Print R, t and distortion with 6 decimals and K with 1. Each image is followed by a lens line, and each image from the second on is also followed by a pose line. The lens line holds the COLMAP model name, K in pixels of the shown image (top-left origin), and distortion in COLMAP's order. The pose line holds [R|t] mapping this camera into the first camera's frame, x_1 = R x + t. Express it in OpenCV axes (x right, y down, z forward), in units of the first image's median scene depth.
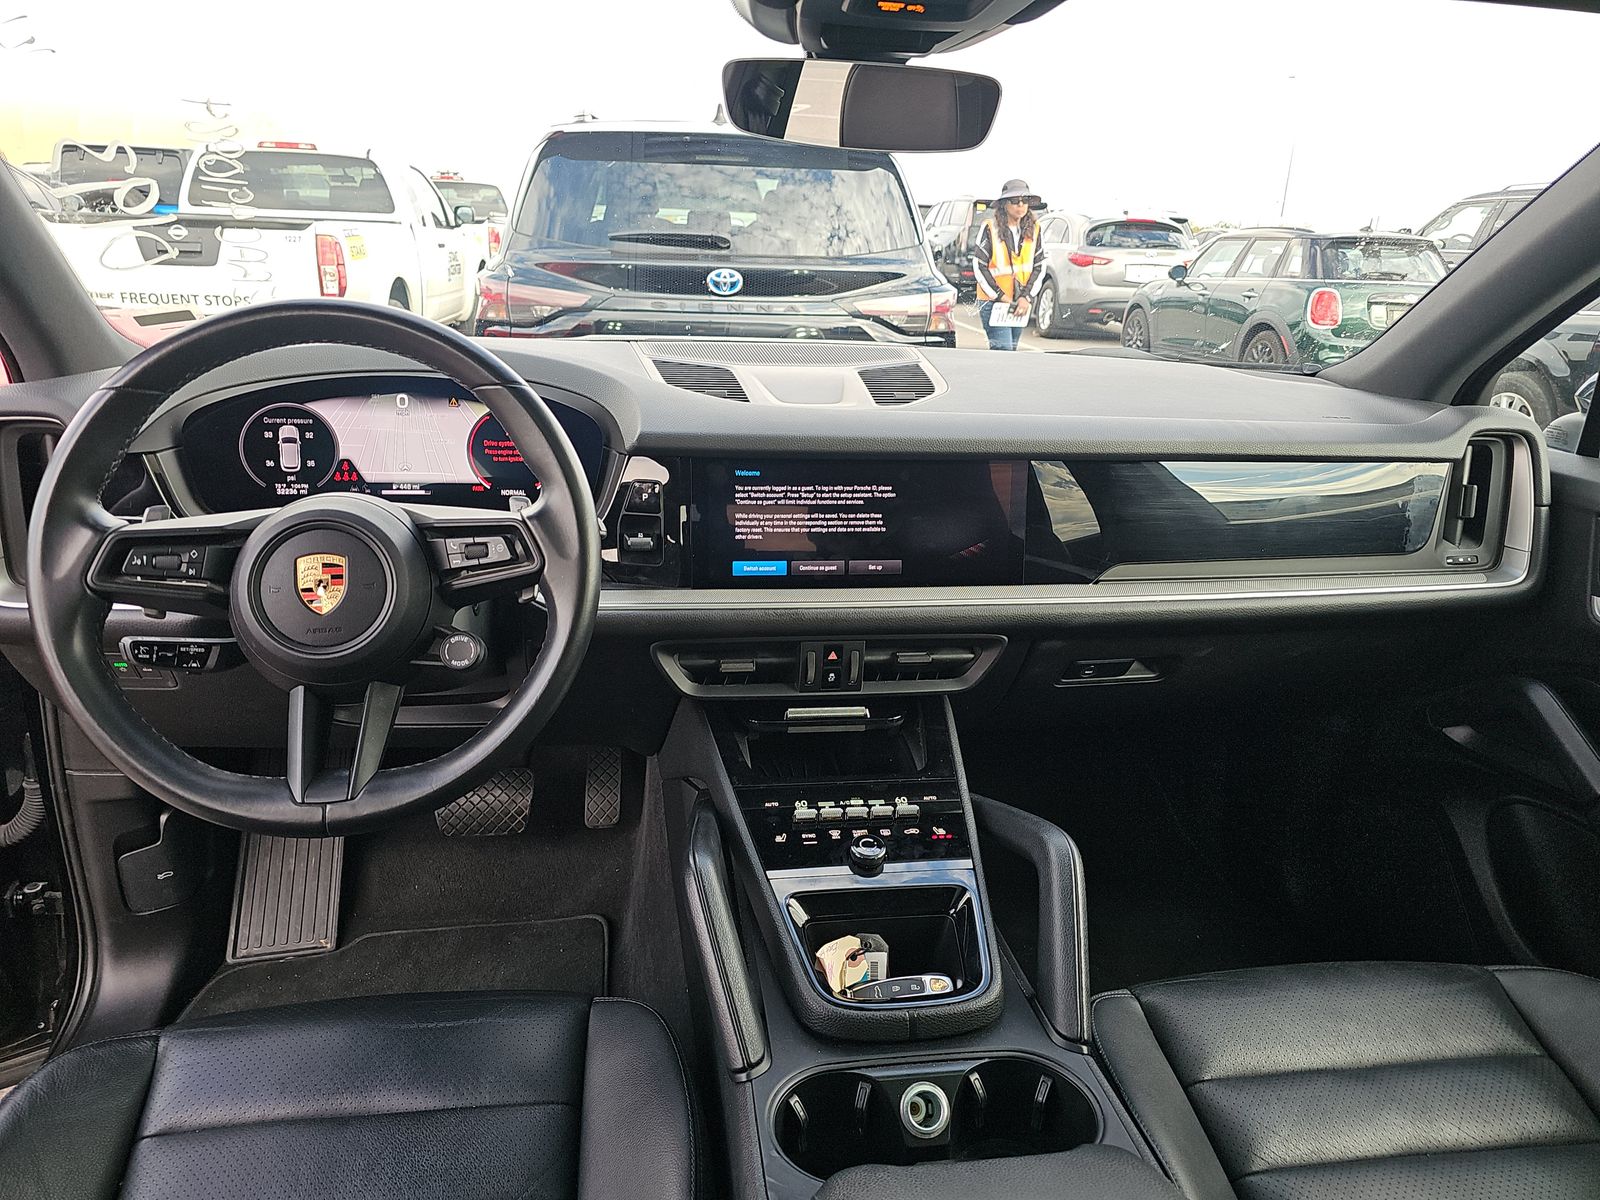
lens RADIAL K [[1057.9, 0, 800.0], [0, 1057.9, 600.0], [0, 0, 1]] dist [0.039604, -0.063555]
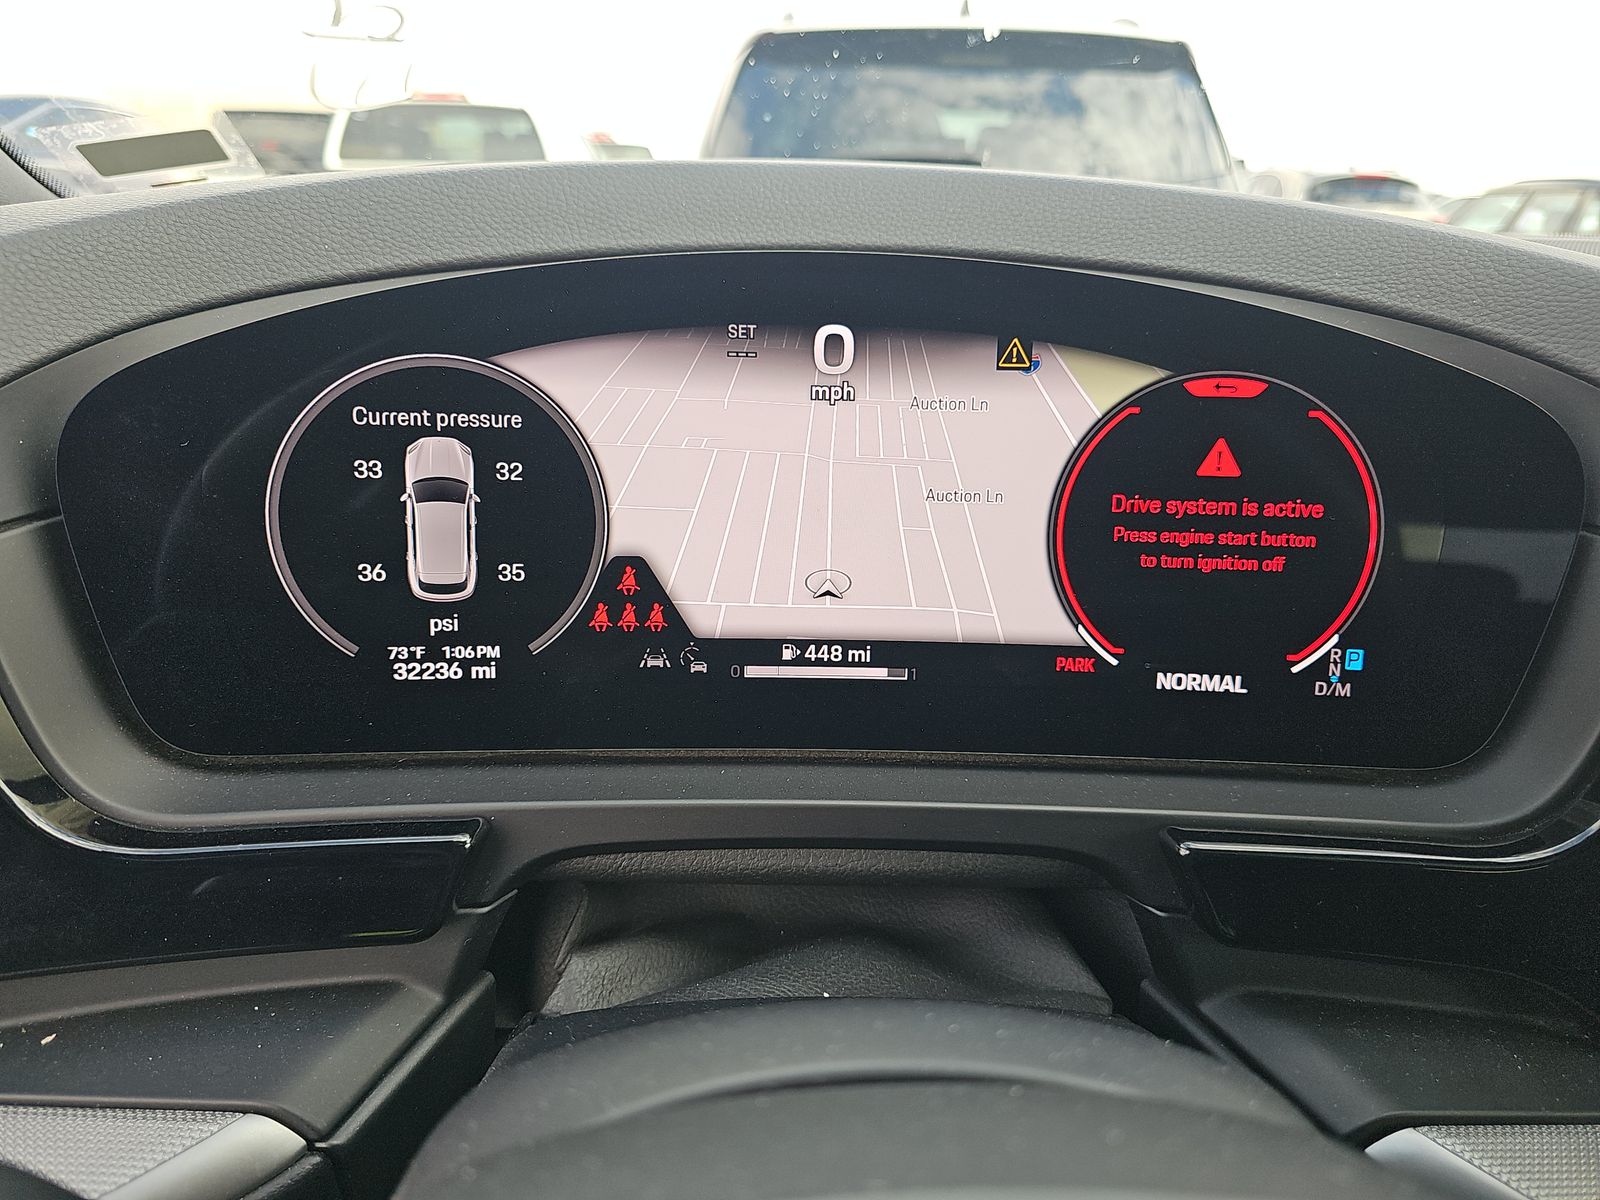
lens RADIAL K [[1087.3, 0, 800.0], [0, 1087.3, 600.0], [0, 0, 1]] dist [-0.007189, -0.003148]
pose [[0.992648, 0.030227, -0.117200, -0.346341], [-0.028508, 0.999460, 0.016317, -0.126109], [0.117630, -0.012856, 0.992974, 0.716294]]
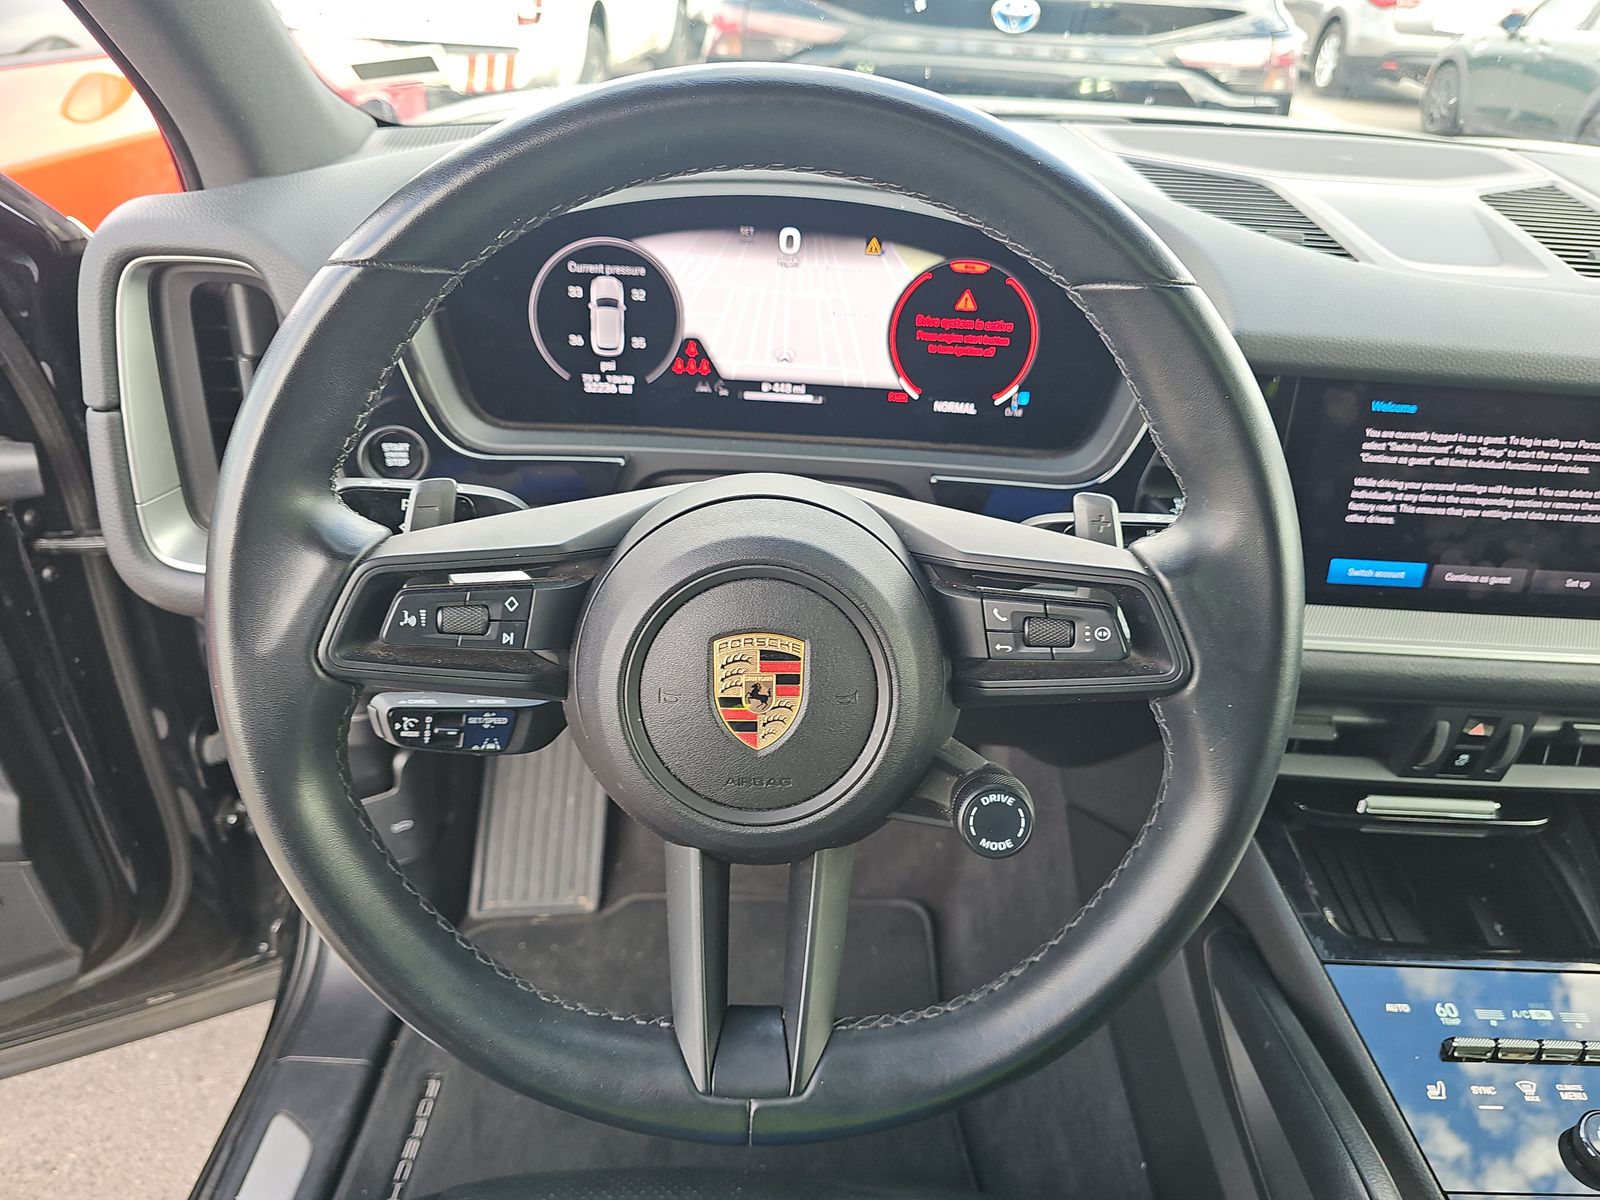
lens RADIAL K [[1057.9, 0, 800.0], [0, 1057.9, 600.0], [0, 0, 1]] dist [0.039604, -0.063555]
pose [[0.986444, 0.096576, -0.132671, -0.270509], [-0.066220, 0.974001, 0.216651, -0.120911], [0.150144, -0.204929, 0.967192, 0.392207]]
